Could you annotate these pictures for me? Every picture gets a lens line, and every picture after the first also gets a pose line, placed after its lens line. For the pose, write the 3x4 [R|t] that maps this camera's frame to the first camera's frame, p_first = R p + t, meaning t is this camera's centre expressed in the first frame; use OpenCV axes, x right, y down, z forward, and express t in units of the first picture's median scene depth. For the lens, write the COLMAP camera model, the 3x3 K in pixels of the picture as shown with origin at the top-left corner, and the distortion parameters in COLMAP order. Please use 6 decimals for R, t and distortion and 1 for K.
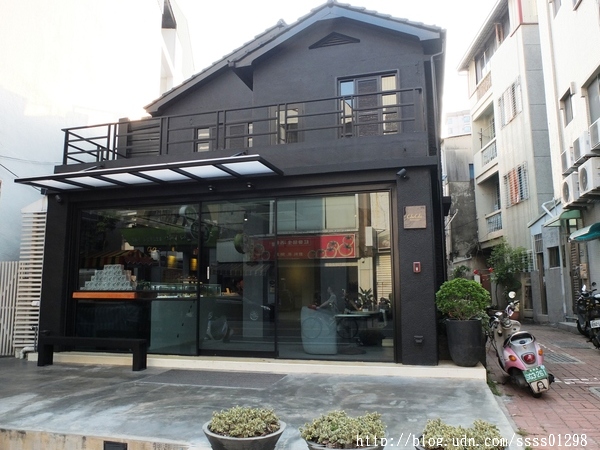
lens RADIAL K [[461.3, 0, 300.0], [0, 461.3, 225.0], [0, 0, 1]] dist [-0.040989, 0.050160]
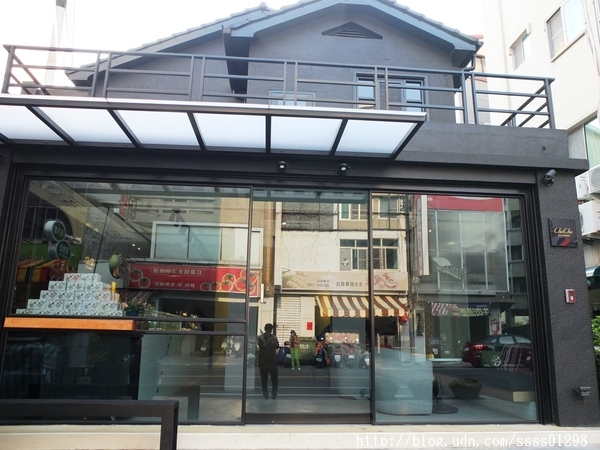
lens RADIAL K [[461.3, 0, 300.0], [0, 461.3, 225.0], [0, 0, 1]] dist [-0.040989, 0.050160]
pose [[0.938438, 0.097059, 0.331534, -0.267830], [-0.067820, 0.992806, -0.098679, 0.049073], [-0.338726, 0.070120, 0.938269, 0.255060]]
